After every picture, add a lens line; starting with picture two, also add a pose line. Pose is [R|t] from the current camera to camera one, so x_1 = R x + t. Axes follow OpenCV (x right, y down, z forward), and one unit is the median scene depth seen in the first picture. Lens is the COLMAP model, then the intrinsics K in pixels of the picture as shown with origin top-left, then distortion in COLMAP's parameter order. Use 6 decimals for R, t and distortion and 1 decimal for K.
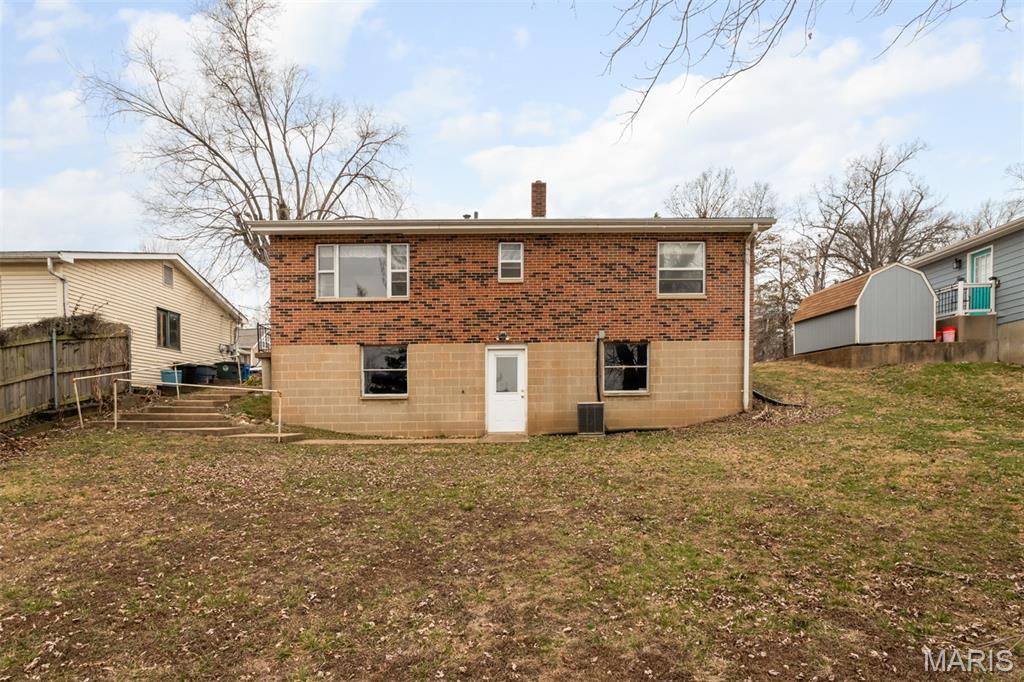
lens RADIAL K [[553.0, 0, 512.0], [0, 553.0, 341.0], [0, 0, 1]] dist [-0.012477, 0.000317]
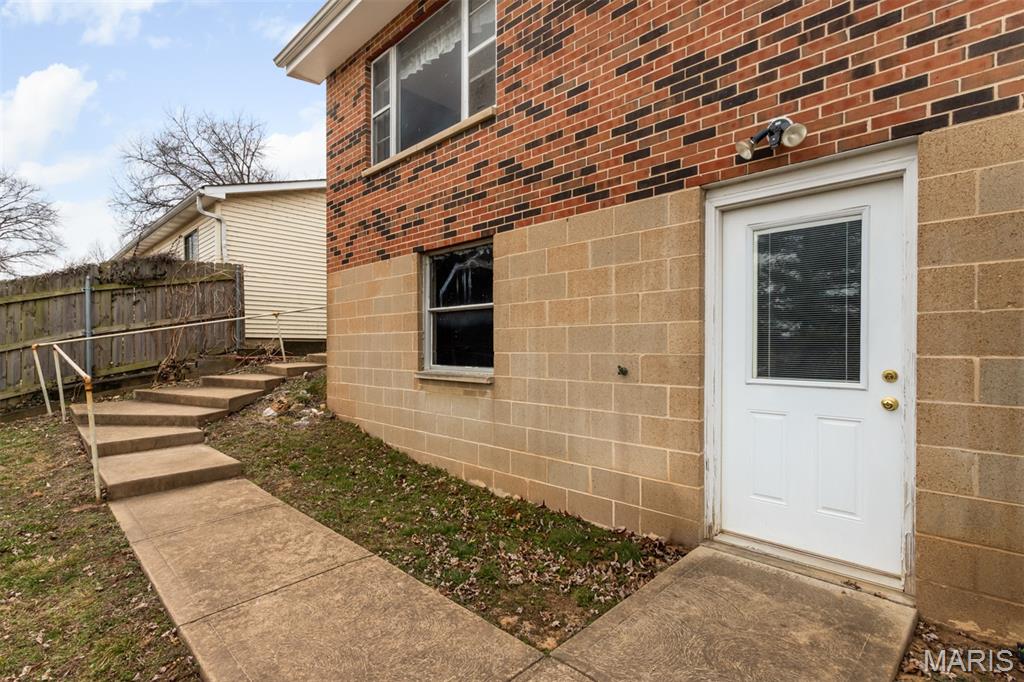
lens RADIAL K [[499.4, 0, 498.0], [0, 499.4, 340.1], [0, 0, 1]] dist [-0.028379, 0.025102]
pose [[0.694591, 0.002682, -0.719400, 0.051243], [0.089800, 0.991849, 0.090401, 0.045640], [0.713778, -0.127394, 0.688688, 0.765897]]
